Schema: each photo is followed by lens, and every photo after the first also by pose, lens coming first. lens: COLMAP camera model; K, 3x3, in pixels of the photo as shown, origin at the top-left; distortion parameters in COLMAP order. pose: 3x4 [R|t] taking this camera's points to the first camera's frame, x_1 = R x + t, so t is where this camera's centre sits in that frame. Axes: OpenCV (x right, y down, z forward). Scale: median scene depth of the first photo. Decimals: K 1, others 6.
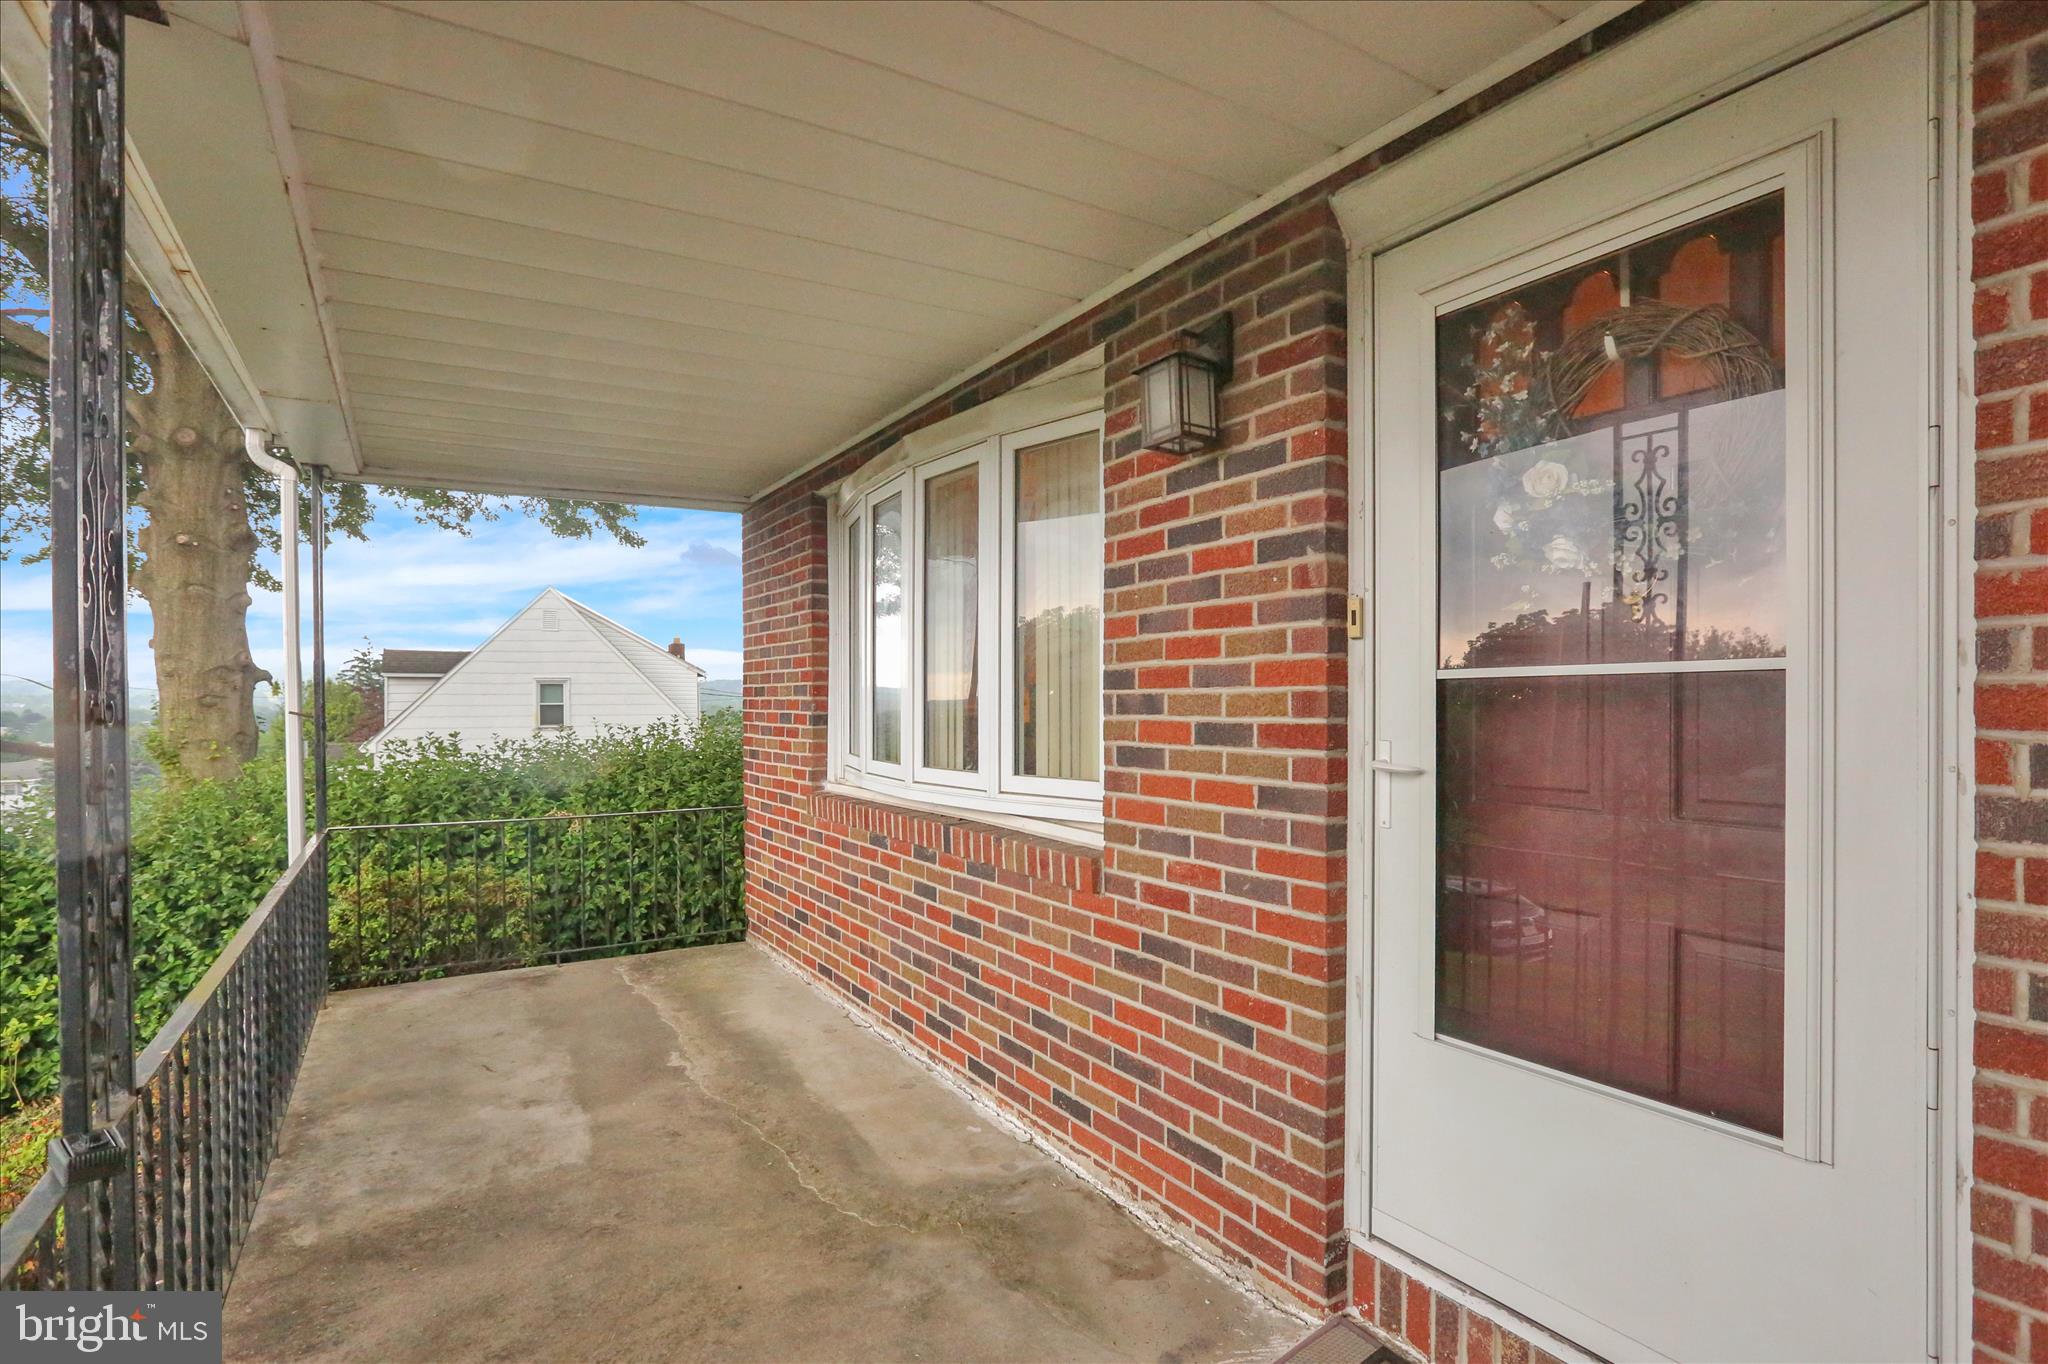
lens RADIAL K [[1003.9, 0, 1020.9], [0, 1003.9, 705.2], [0, 0, 1]] dist [-0.037454, 0.000770]
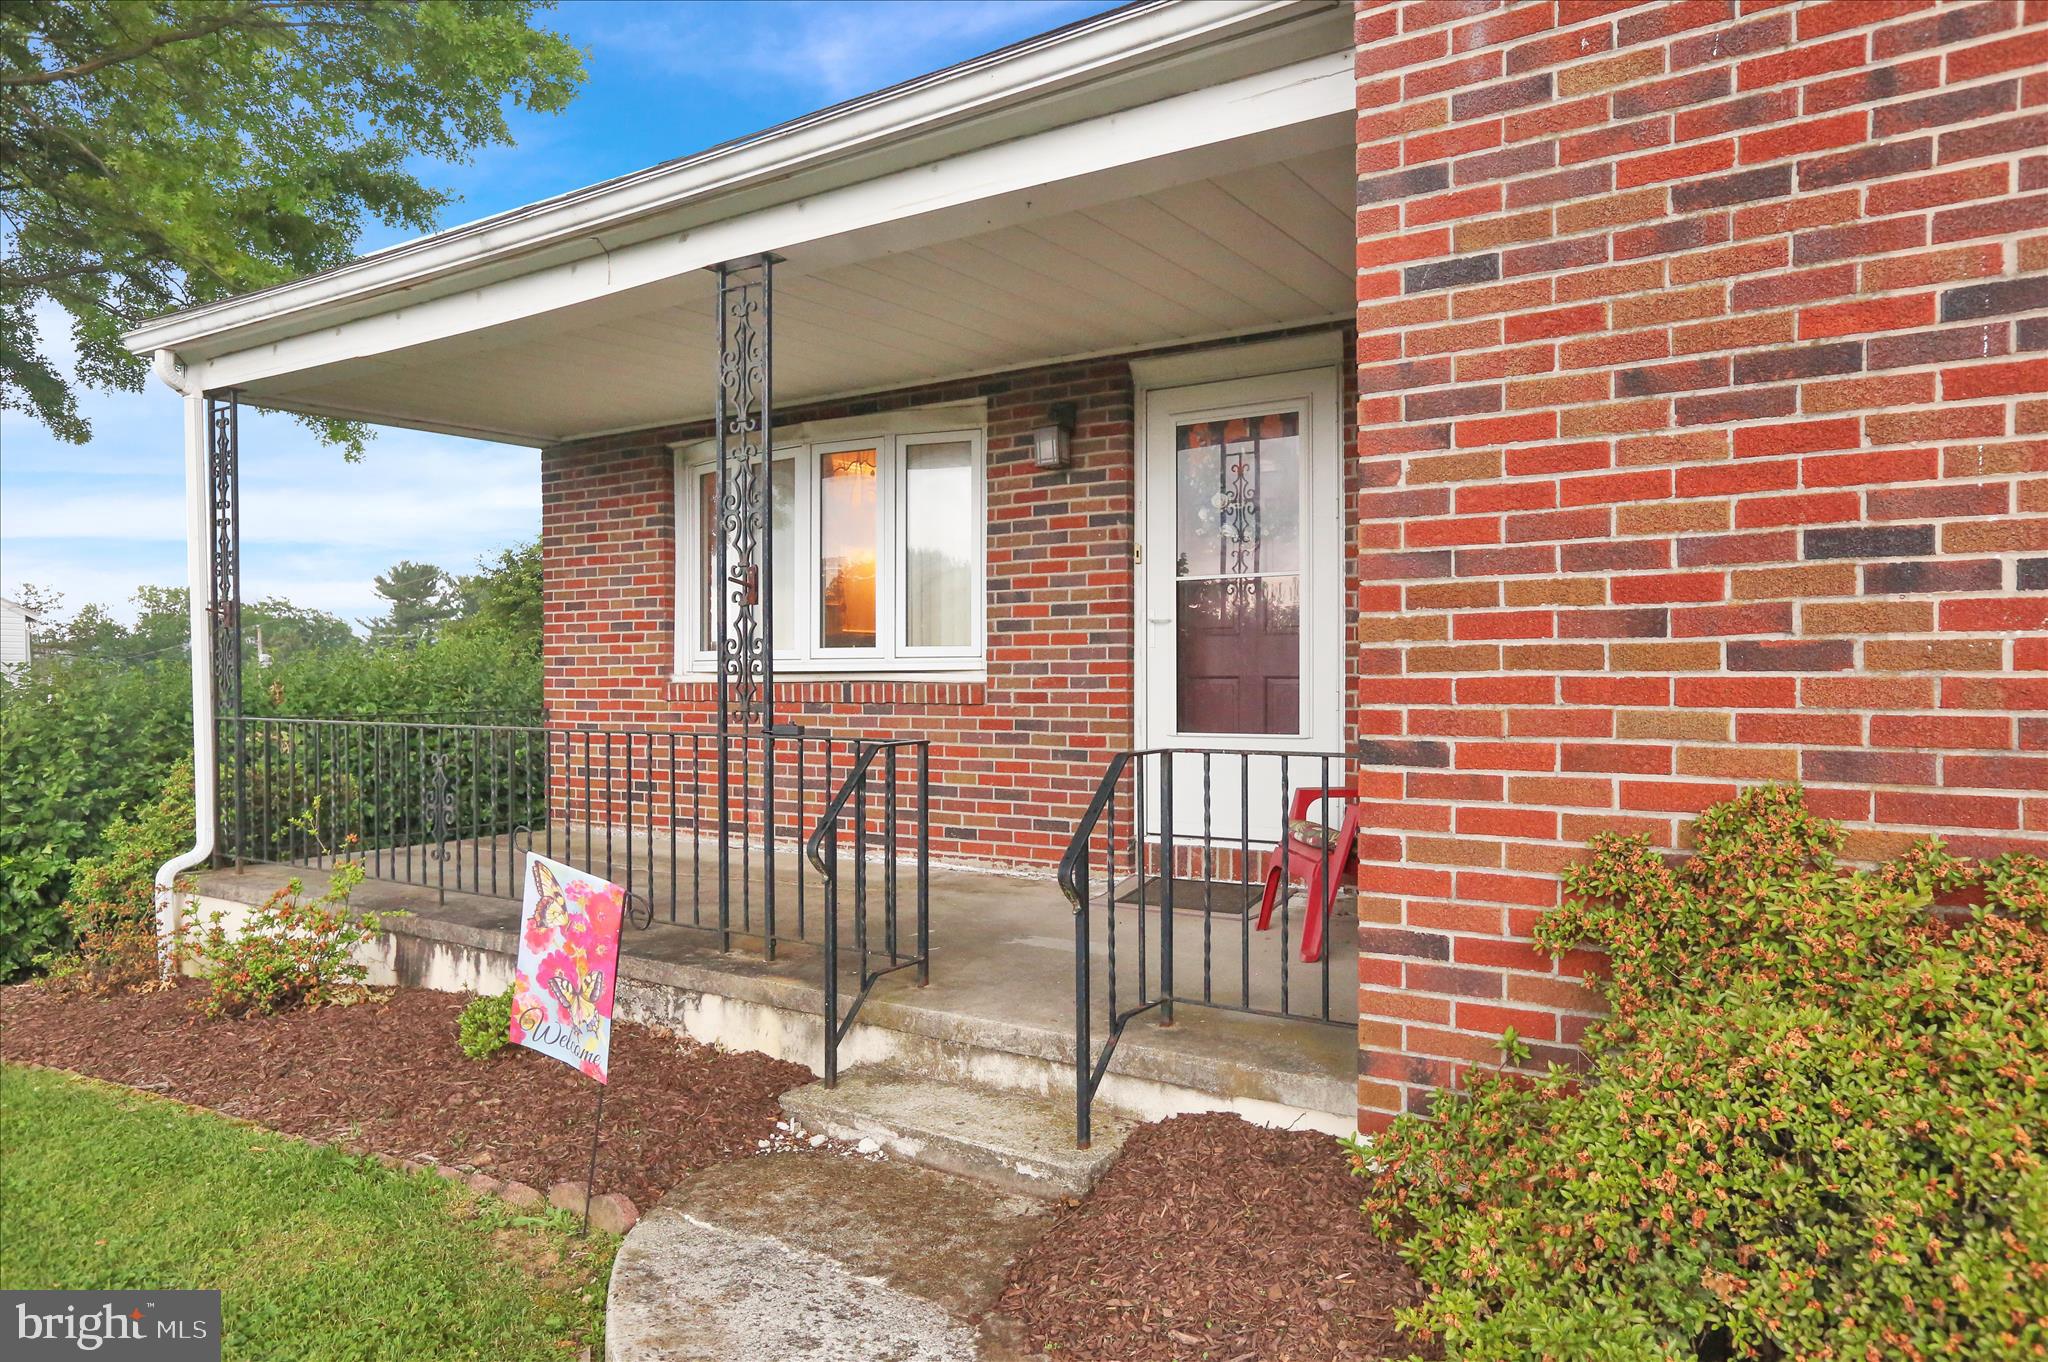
lens RADIAL K [[1411.2, 0, 948.4], [0, 1411.2, 639.6], [0, 0, 1]] dist [-0.006484, 0.000246]
pose [[0.923491, 0.018725, 0.383163, -1.094965], [-0.003560, 0.999183, -0.040247, 0.201241], [-0.383603, 0.035804, 0.922804, -1.506377]]
